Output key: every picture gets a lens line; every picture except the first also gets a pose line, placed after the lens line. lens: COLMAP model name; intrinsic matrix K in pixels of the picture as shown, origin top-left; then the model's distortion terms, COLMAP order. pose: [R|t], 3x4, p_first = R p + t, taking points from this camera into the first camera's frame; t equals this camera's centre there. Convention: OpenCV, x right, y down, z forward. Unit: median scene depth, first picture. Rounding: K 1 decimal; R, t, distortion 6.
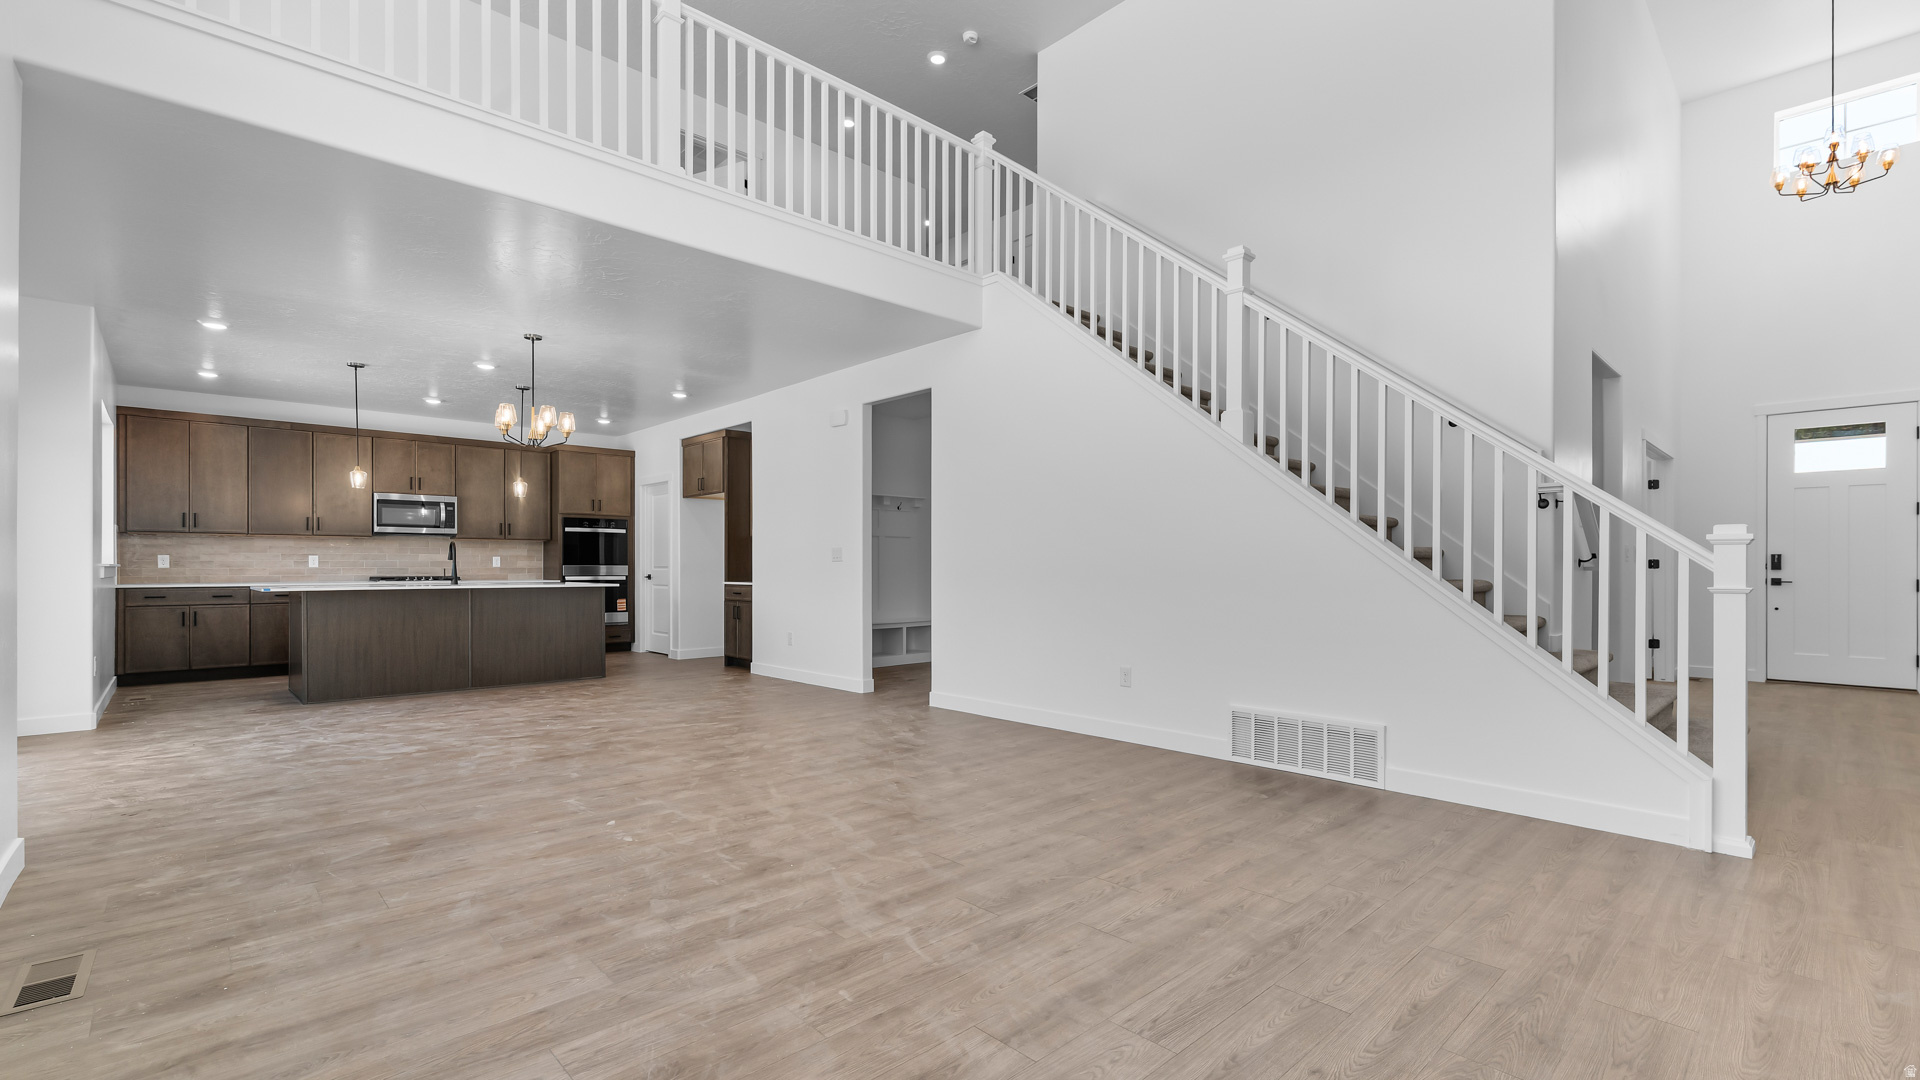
lens RADIAL K [[834.2, 0, 974.2], [0, 834.2, 568.2], [0, 0, 1]] dist [-0.001143, -0.000301]
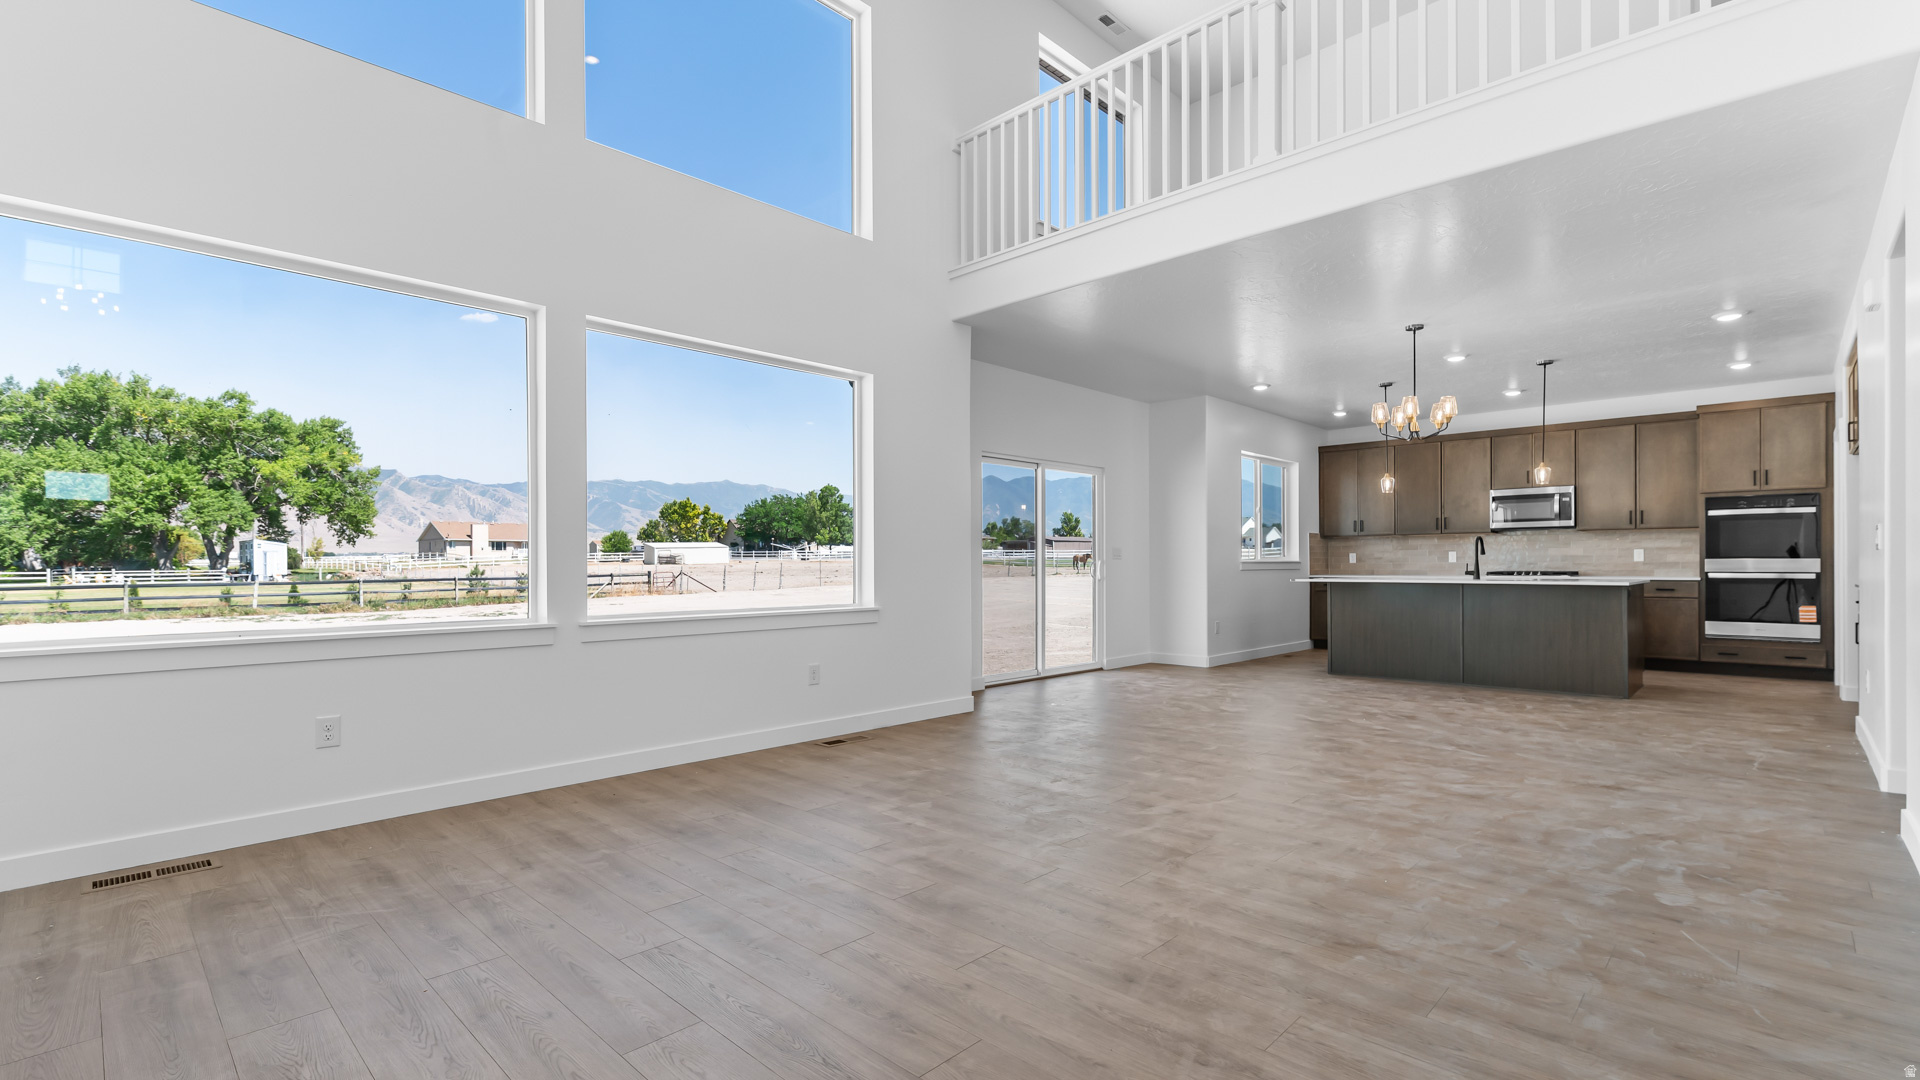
lens RADIAL K [[848.8, 0, 961.2], [0, 848.8, 555.8], [0, 0, 1]] dist [-0.002233, 0.000120]
pose [[0.042560, -0.010753, -0.999036, 0.413667], [0.002220, 0.999941, -0.010668, 0.000891], [0.999091, -0.001763, 0.042581, 0.395737]]
